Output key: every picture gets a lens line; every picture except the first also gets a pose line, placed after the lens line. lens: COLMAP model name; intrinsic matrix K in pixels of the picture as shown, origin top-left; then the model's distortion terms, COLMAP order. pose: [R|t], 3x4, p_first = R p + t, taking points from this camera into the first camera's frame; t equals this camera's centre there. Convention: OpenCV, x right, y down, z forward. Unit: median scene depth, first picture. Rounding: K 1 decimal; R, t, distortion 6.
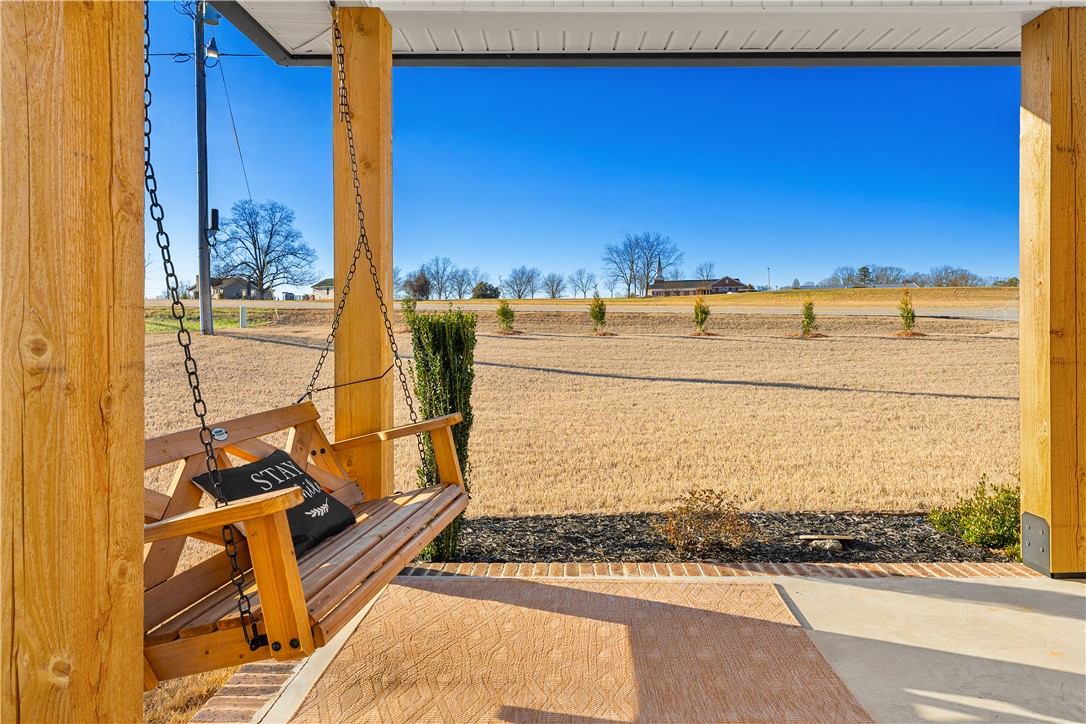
lens RADIAL K [[667.2, 0, 559.3], [0, 667.2, 341.0], [0, 0, 1]] dist [0.001194, 0.000627]
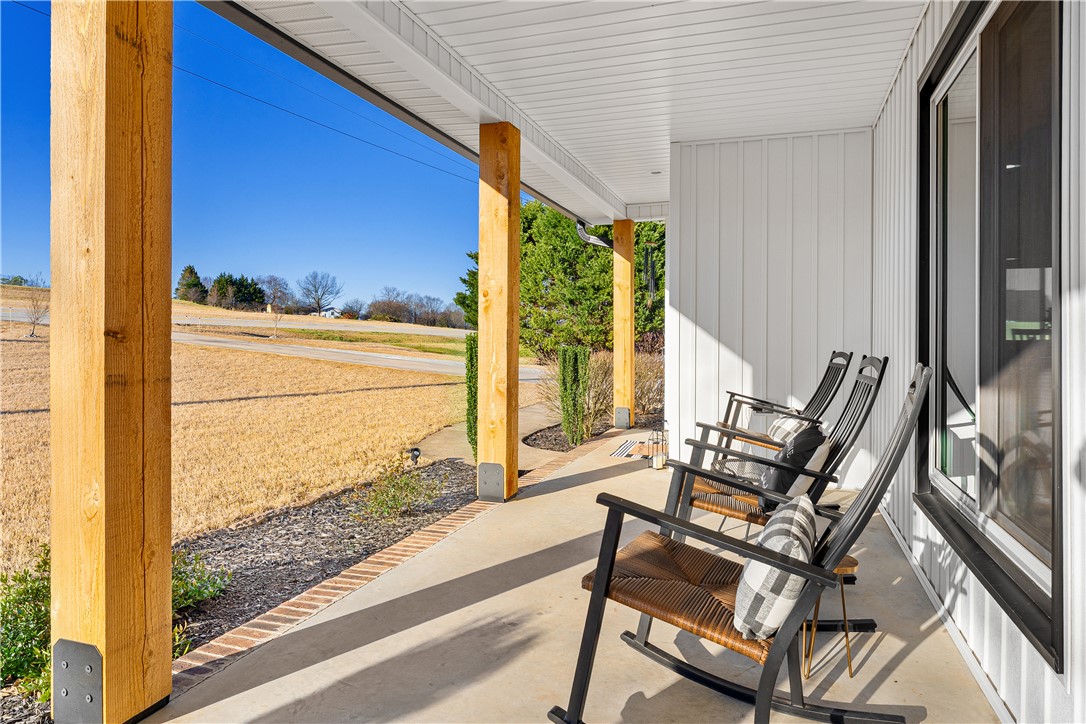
lens RADIAL K [[667.2, 0, 545.0], [0, 667.2, 340.8], [0, 0, 1]] dist [0.001194, 0.000627]
pose [[0.300755, 0.002907, 0.953697, 0.281318], [0.000328, 0.999995, -0.003152, -0.004513], [-0.953701, 0.001261, 0.300753, 0.441863]]
